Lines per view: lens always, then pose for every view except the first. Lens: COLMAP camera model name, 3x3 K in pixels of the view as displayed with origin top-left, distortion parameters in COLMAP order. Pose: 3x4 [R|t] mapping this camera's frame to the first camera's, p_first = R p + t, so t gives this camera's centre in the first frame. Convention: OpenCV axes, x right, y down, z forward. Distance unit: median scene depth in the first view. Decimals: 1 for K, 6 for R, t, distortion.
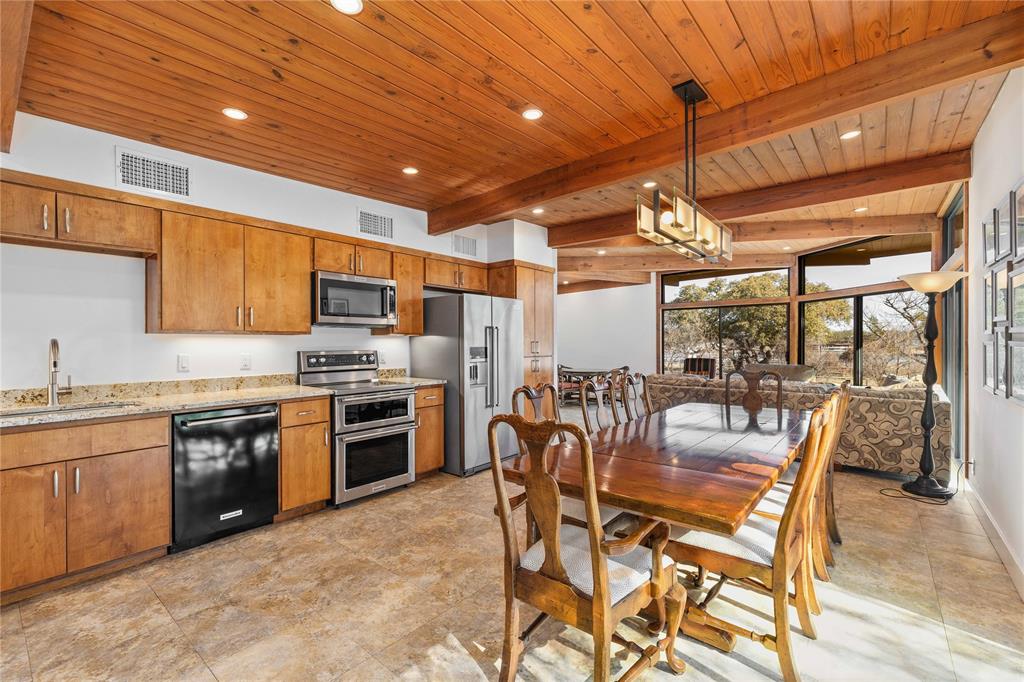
lens RADIAL K [[445.5, 0, 505.0], [0, 445.5, 345.4], [0, 0, 1]] dist [-0.002645, -0.000363]
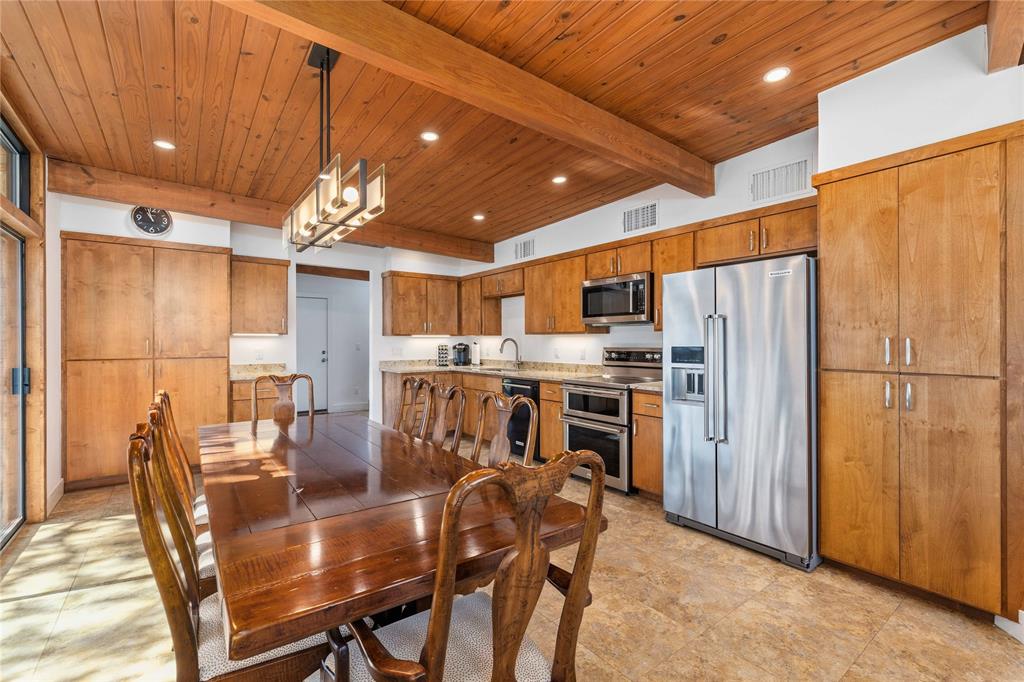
lens RADIAL K [[445.5, 0, 510.0], [0, 445.5, 342.3], [0, 0, 1]] dist [-0.002645, -0.000363]
pose [[-0.222024, 0.007309, -0.975014, 0.775271], [-0.000967, 0.999970, 0.007716, -0.009323], [0.975041, 0.002656, -0.222011, 1.016831]]
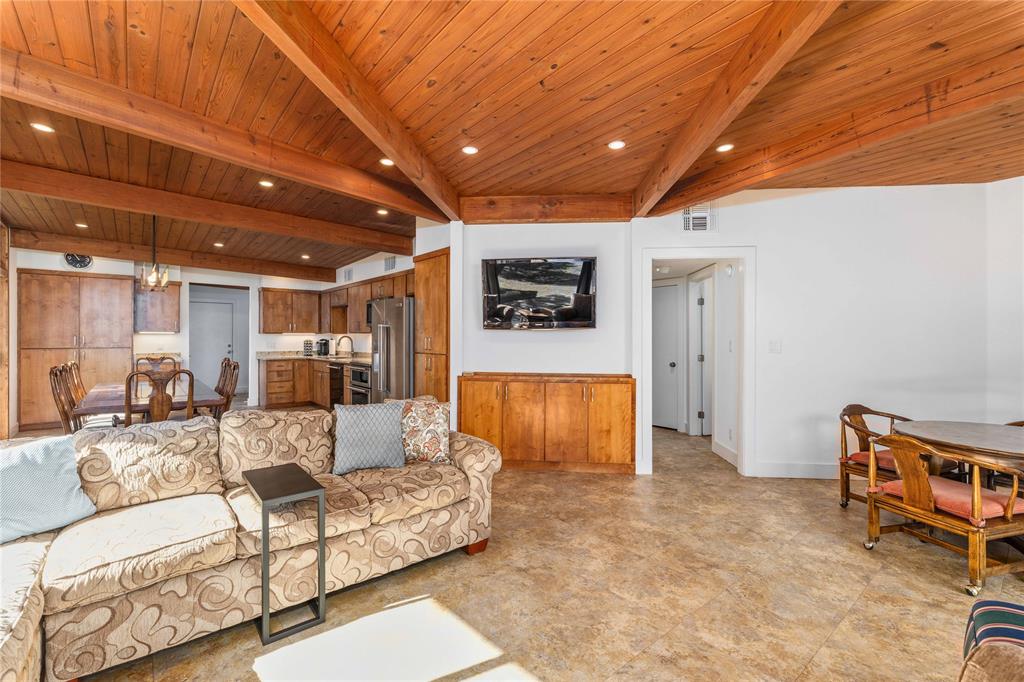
lens RADIAL K [[445.5, 0, 507.0], [0, 445.5, 339.3], [0, 0, 1]] dist [-0.002645, -0.000363]
pose [[-0.163248, 0.008169, -0.986551, 1.317121], [-0.005230, 0.999945, 0.009145, -0.017879], [0.986571, 0.006653, -0.163196, 1.816218]]
